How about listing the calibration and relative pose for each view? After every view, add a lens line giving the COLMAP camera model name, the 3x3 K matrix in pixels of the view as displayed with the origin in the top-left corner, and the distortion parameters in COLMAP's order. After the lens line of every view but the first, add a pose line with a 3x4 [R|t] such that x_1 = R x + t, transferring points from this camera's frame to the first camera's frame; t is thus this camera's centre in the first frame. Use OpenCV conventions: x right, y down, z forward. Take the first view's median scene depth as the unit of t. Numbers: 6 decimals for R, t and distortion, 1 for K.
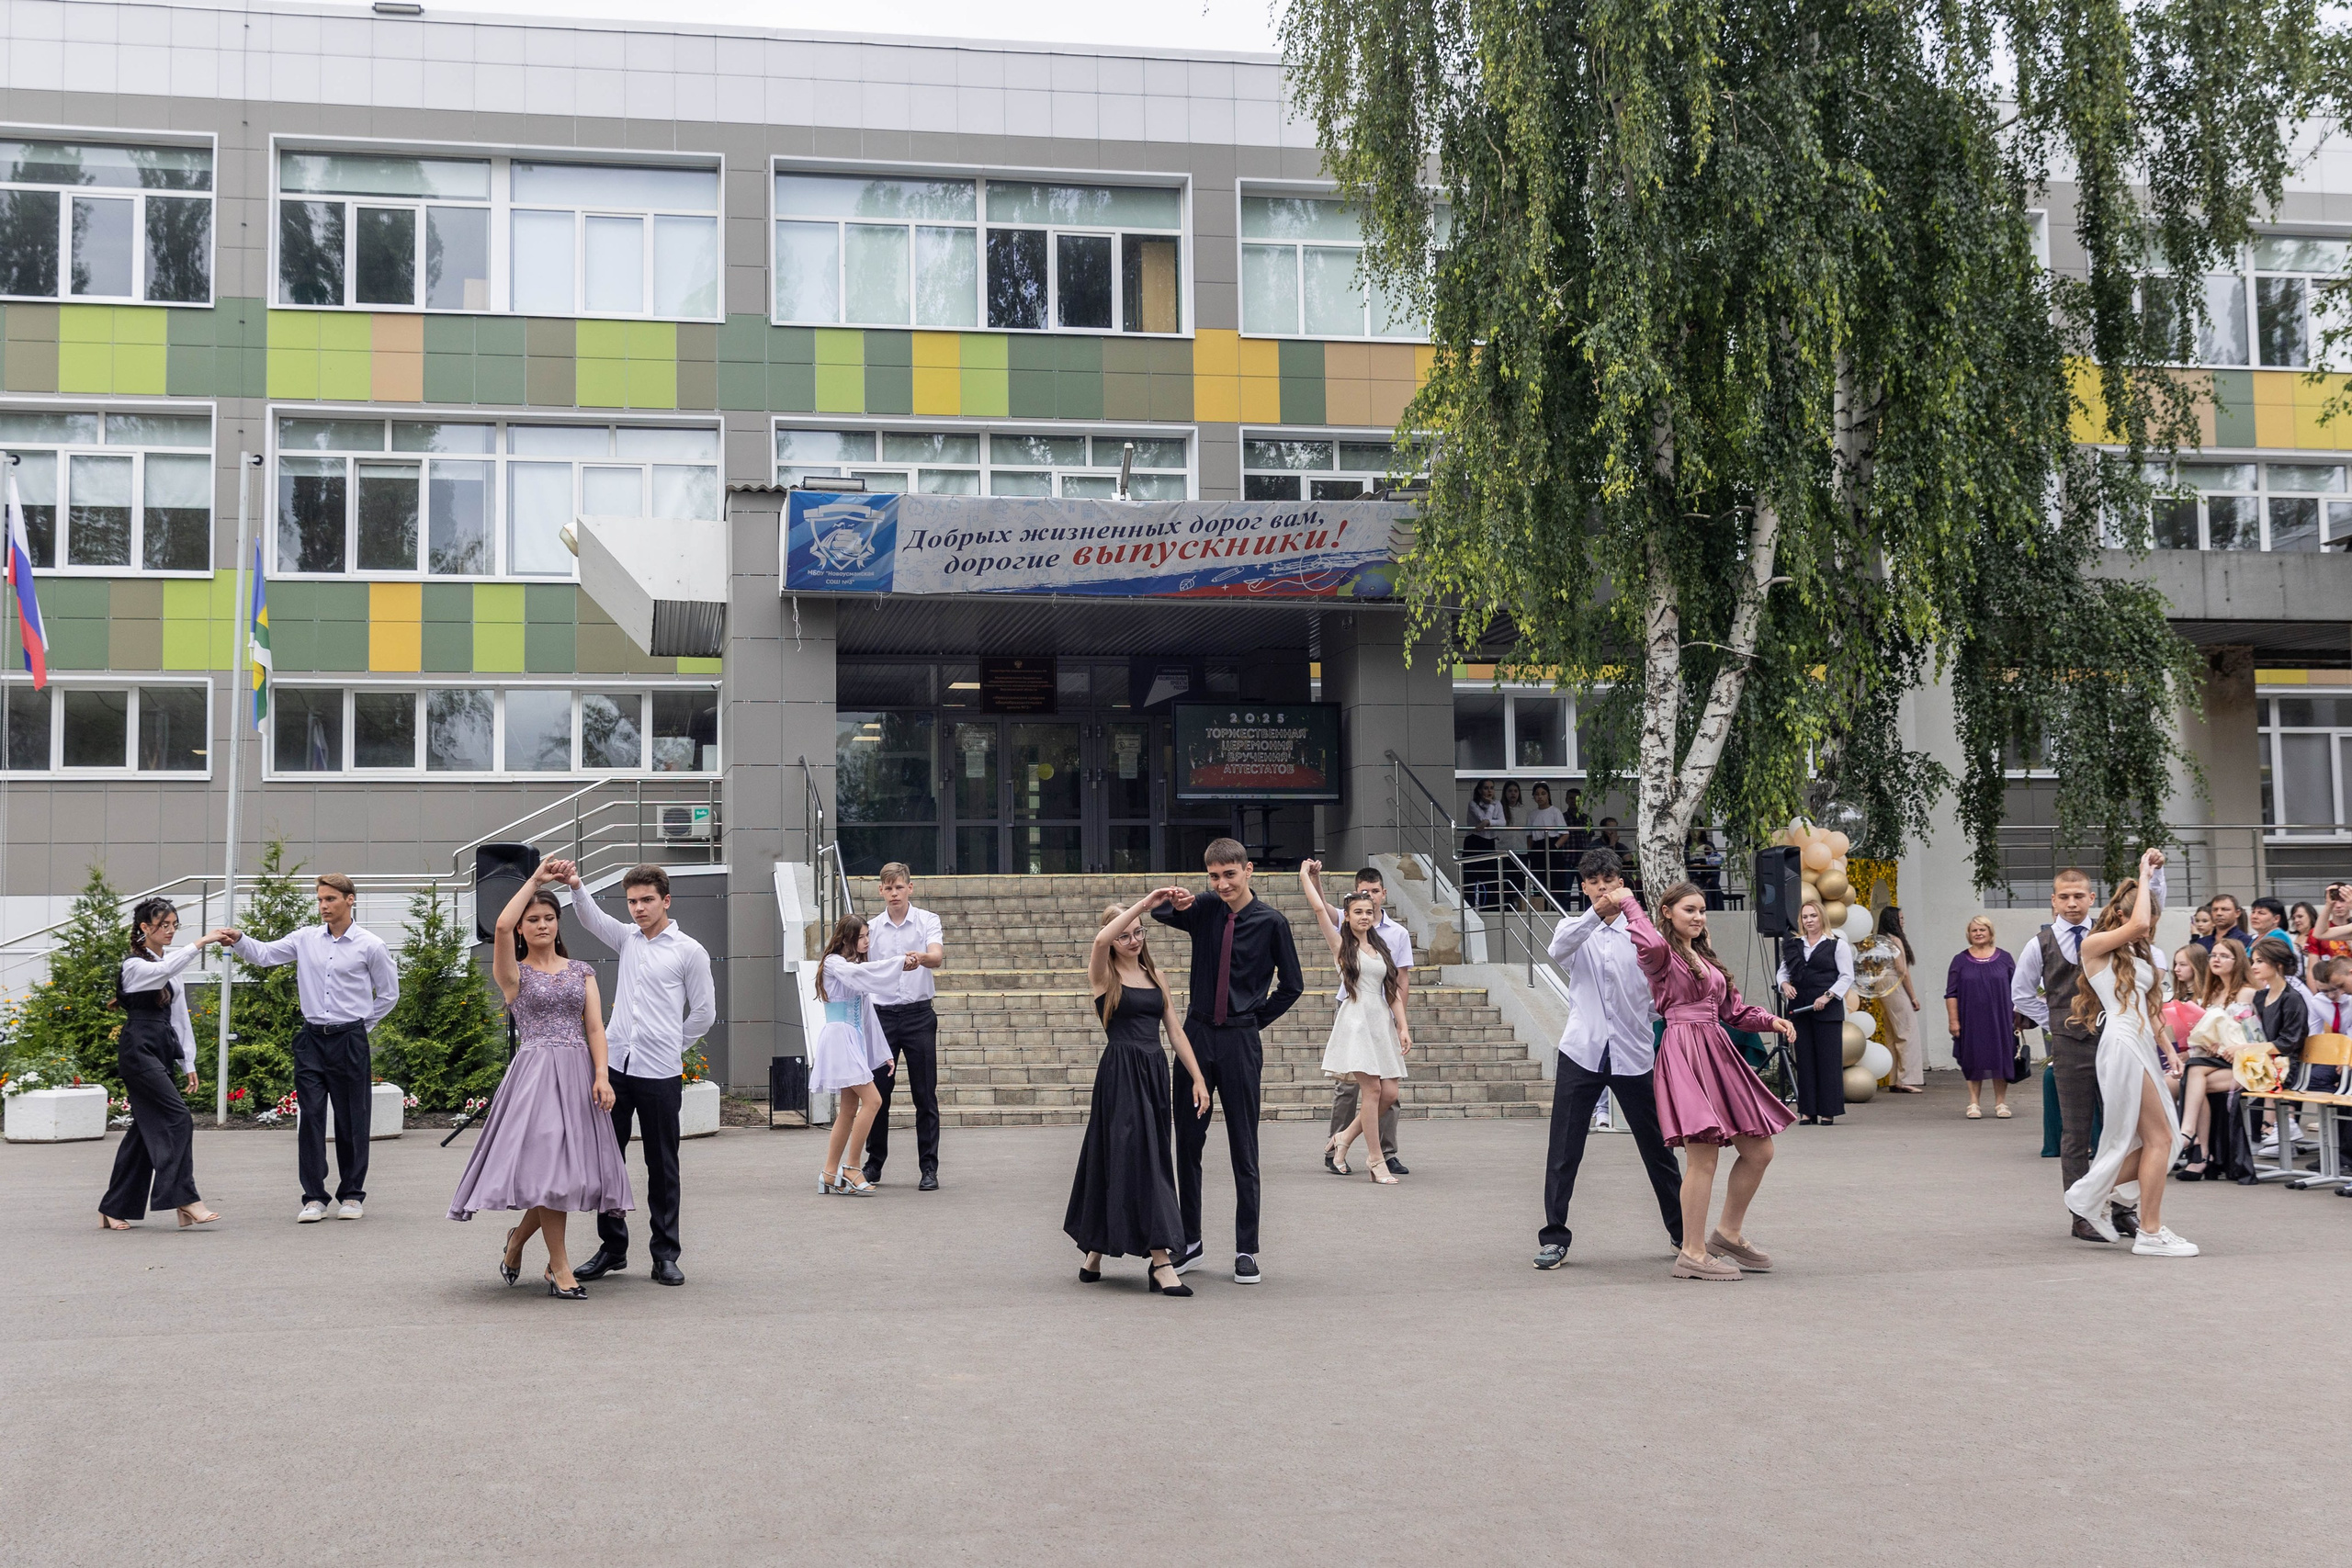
lens RADIAL K [[2484.1, 0, 1083.0], [0, 2484.1, 785.5], [0, 0, 1]] dist [0.003581, 0.015020]
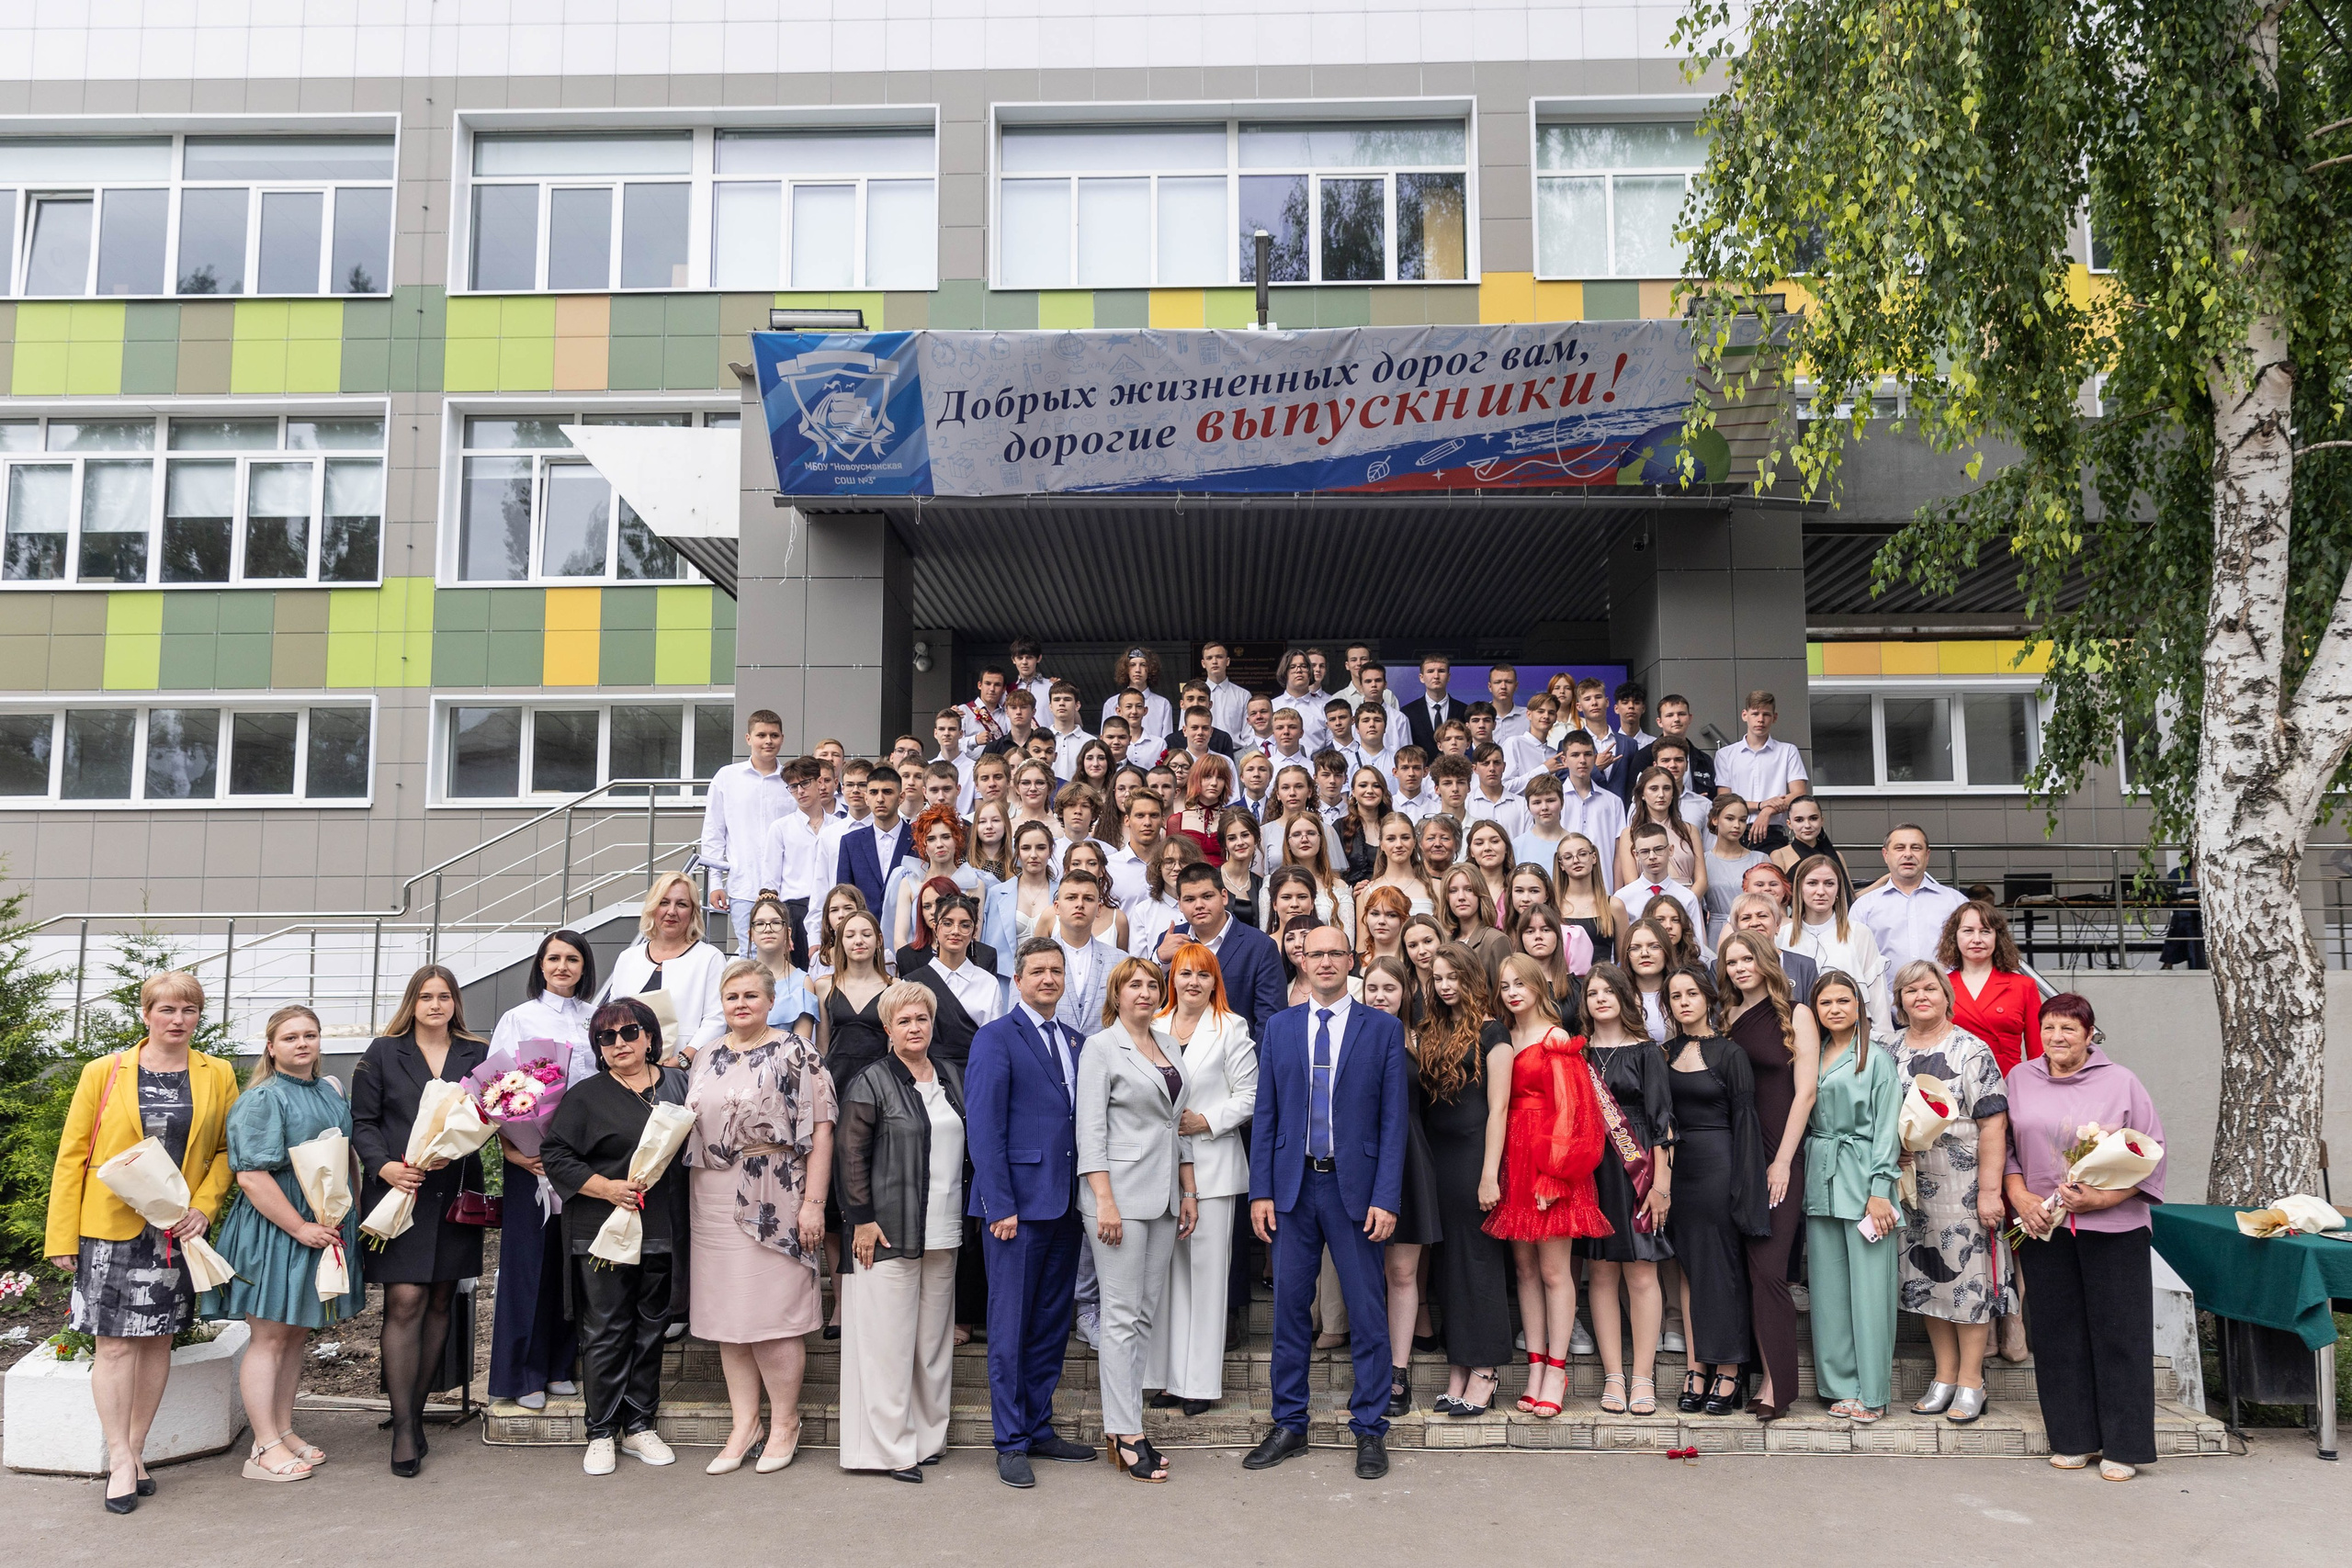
lens RADIAL K [[1770.5, 0, 1175.1], [0, 1770.5, 791.5], [0, 0, 1]] dist [0.006745, 0.003736]
pose [[0.981418, -0.011654, -0.191528, 0.079670], [0.005549, 0.999460, -0.032382, 0.019046], [0.191802, 0.030717, 0.980953, 0.545975]]
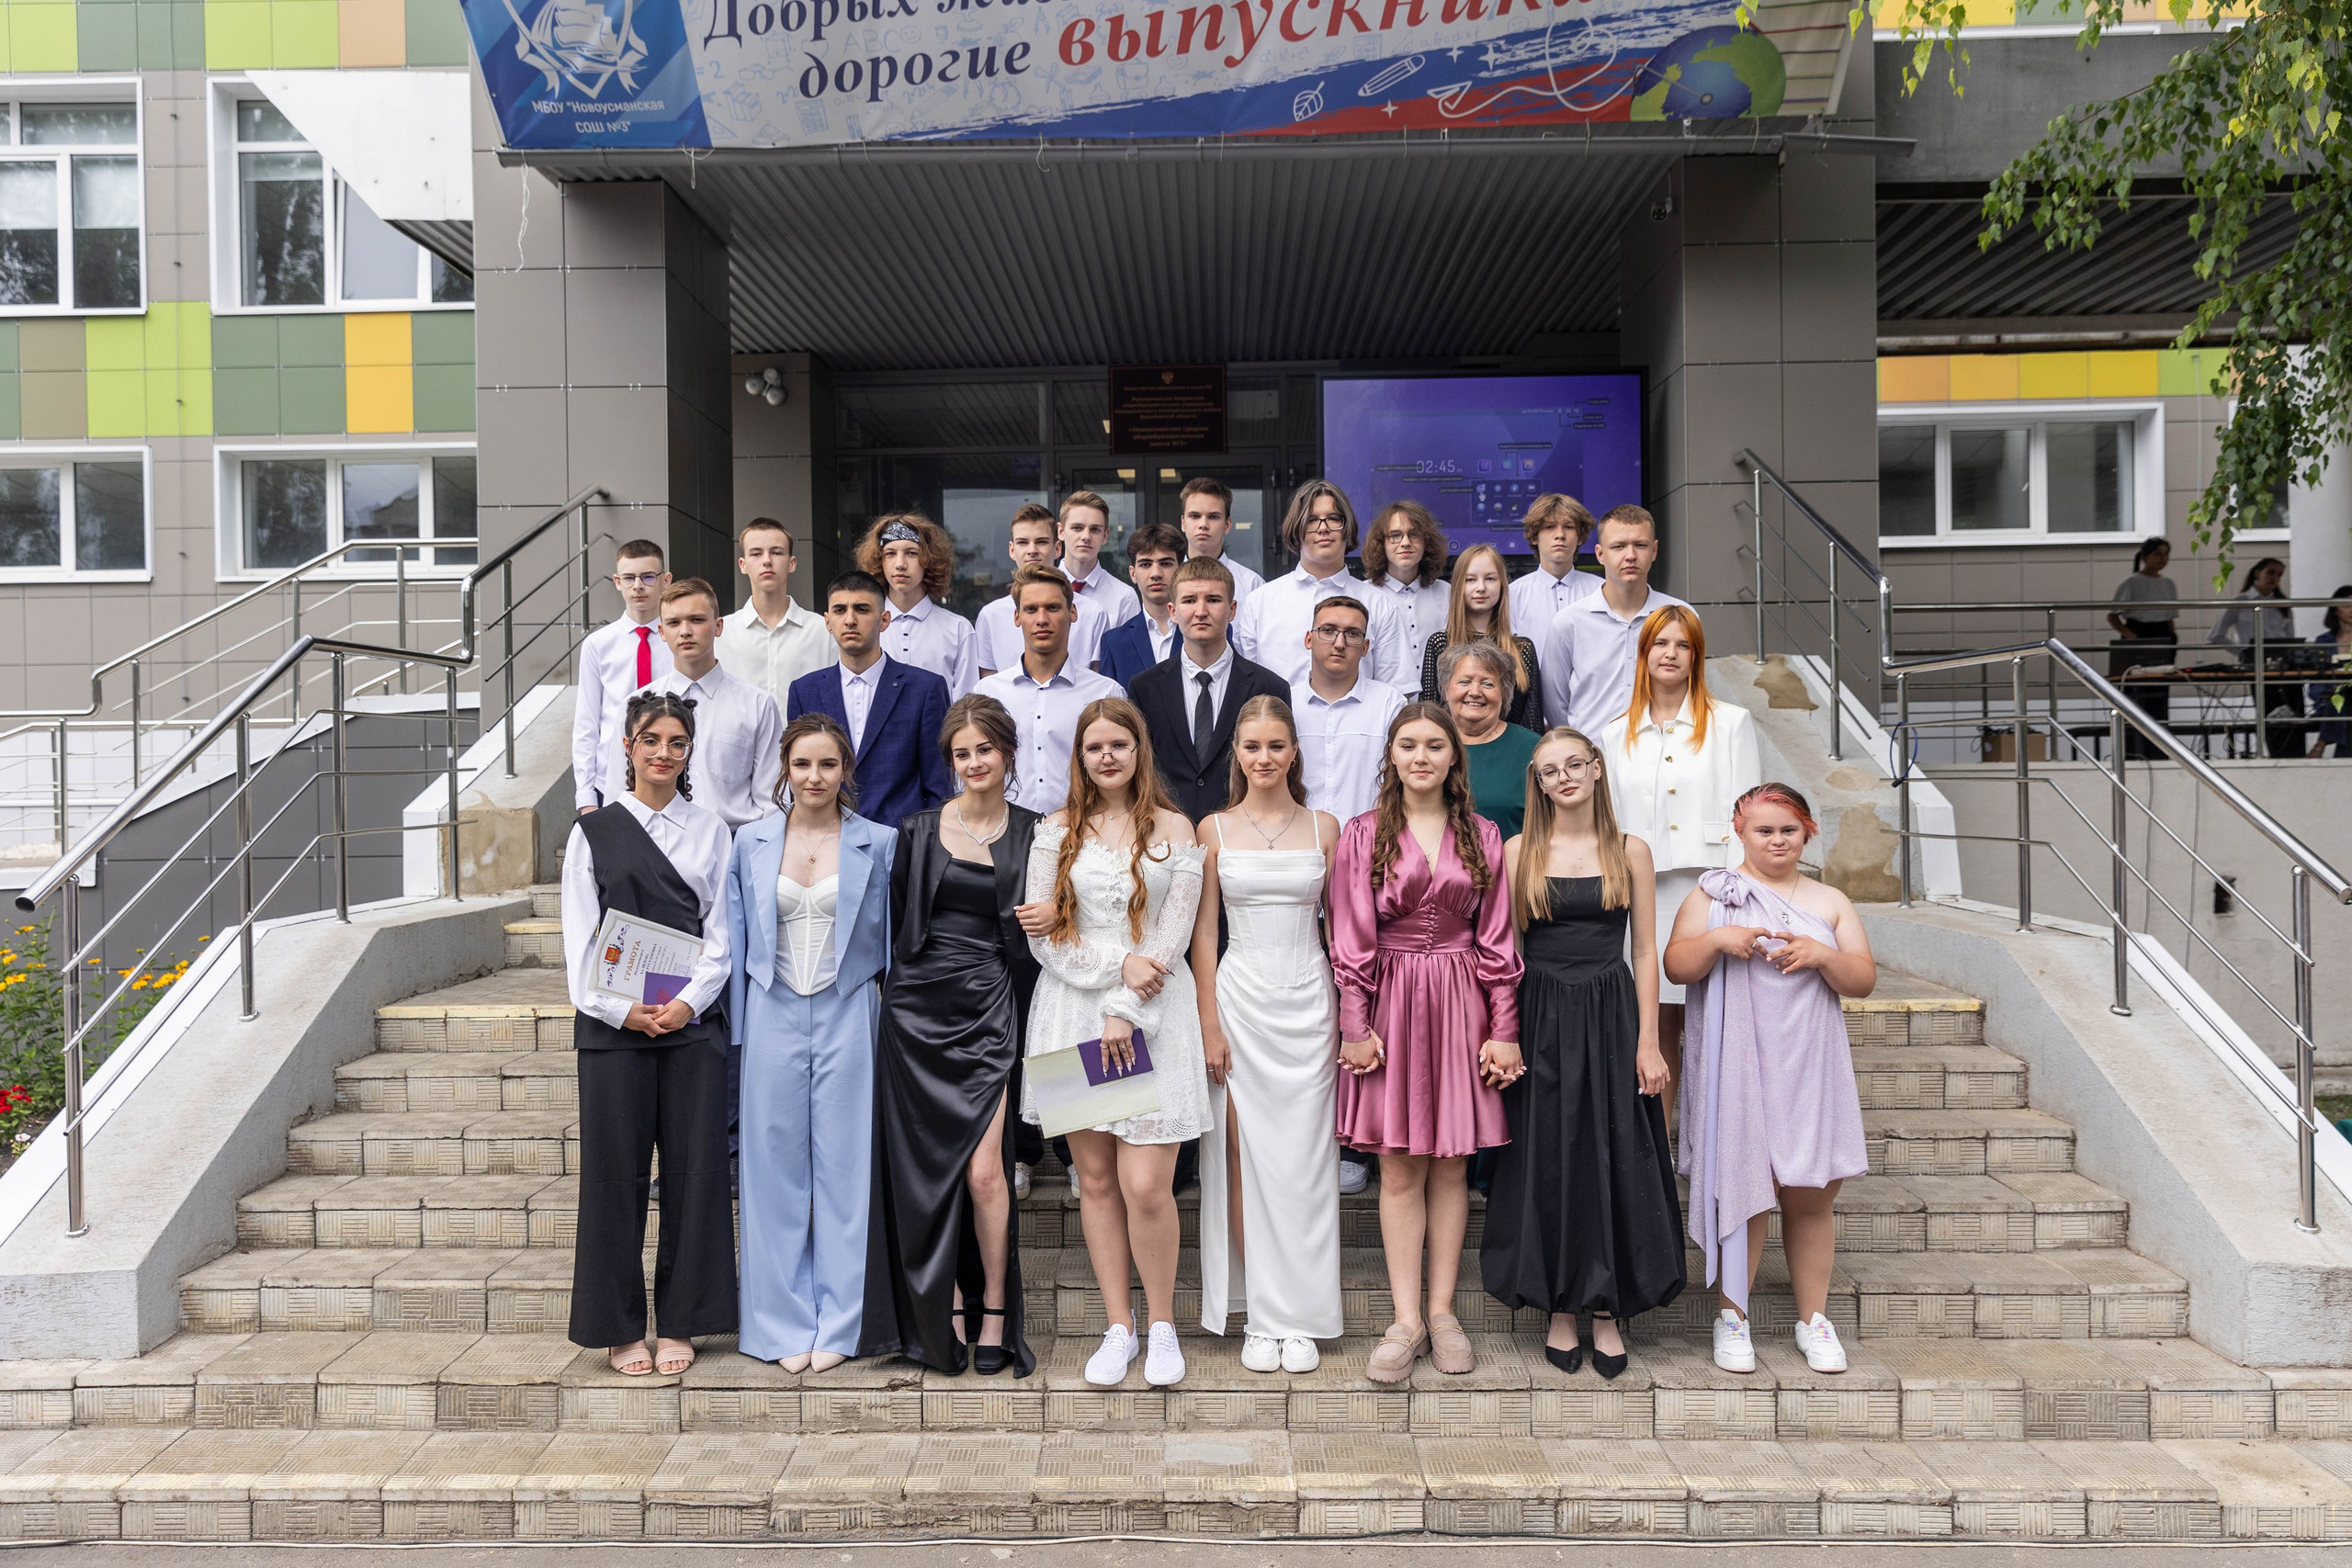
lens RADIAL K [[1844.5, 0, 1172.6], [0, 1844.5, 773.7], [0, 0, 1]] dist [0.012507, 0.000310]
pose [[0.981303, -0.000710, -0.192469, 0.087358], [0.016990, 0.996409, 0.082947, 0.019383], [0.191719, -0.084666, 0.977791, 0.646095]]
